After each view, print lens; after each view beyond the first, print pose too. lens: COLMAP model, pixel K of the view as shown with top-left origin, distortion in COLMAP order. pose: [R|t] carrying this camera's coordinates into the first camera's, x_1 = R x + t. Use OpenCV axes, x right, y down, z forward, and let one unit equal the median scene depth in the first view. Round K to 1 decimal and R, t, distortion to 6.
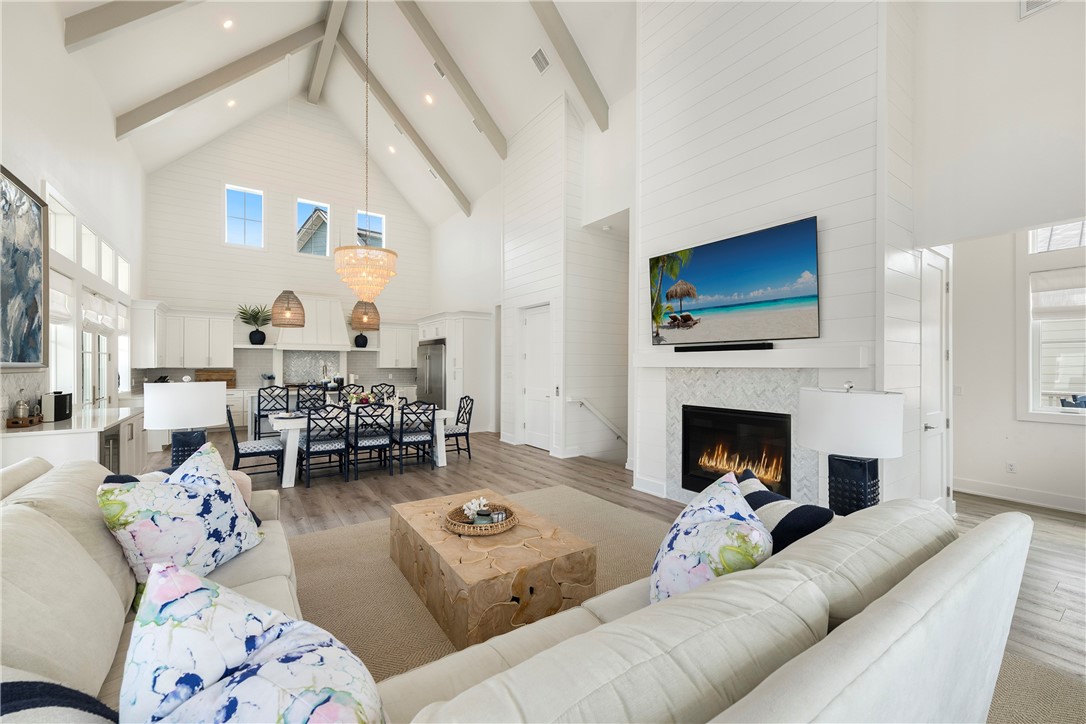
lens RADIAL K [[434.2, 0, 543.5], [0, 434.2, 362.4], [0, 0, 1]] dist [0.001770, 0.000217]
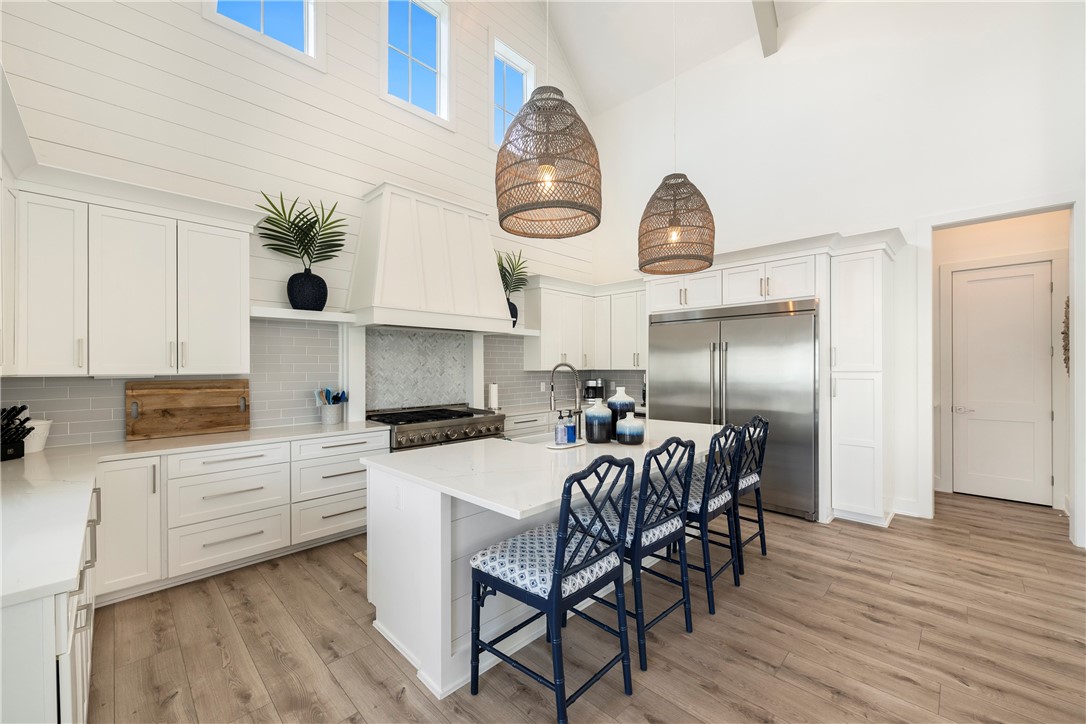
lens RADIAL K [[434.2, 0, 512.6], [0, 434.2, 357.3], [0, 0, 1]] dist [0.001770, 0.000217]
pose [[0.985952, 0.002209, 0.167017, -0.546893], [-0.001627, 0.999992, -0.003623, 0.000494], [-0.167024, 0.003300, 0.985947, 0.603371]]
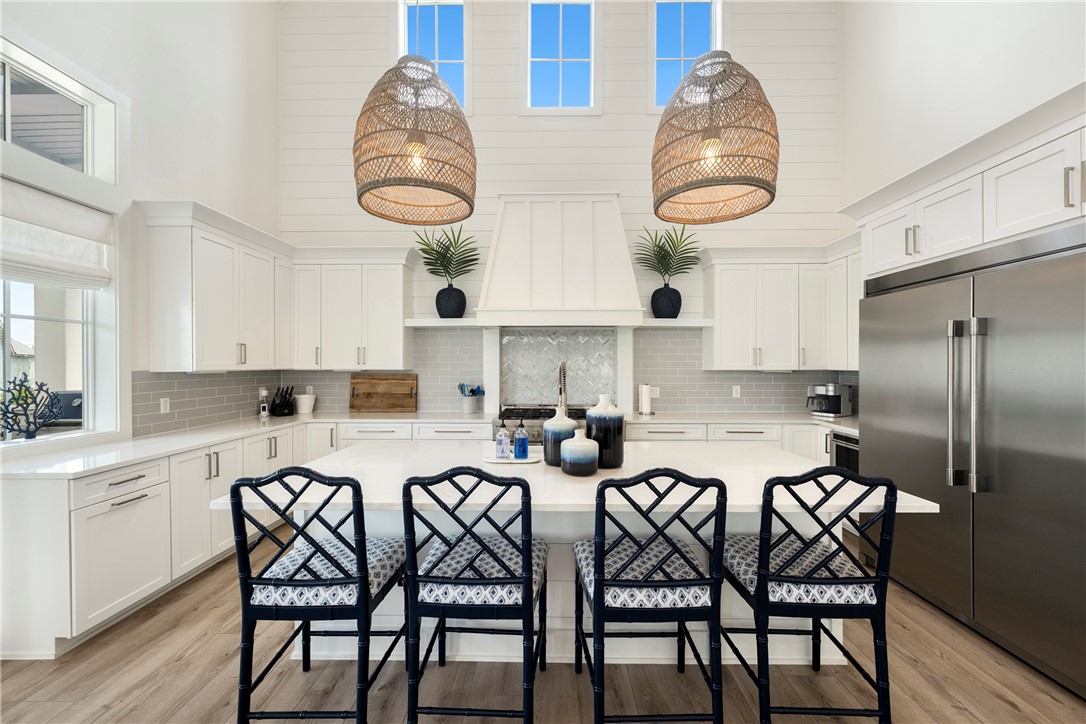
lens RADIAL K [[434.2, 0, 546.1], [0, 434.2, 361.9], [0, 0, 1]] dist [0.001770, 0.000217]
pose [[0.814431, -0.005360, -0.580236, -0.313820], [0.007566, 0.999970, 0.001383, 0.004950], [0.580211, -0.005516, 0.814447, 0.687461]]
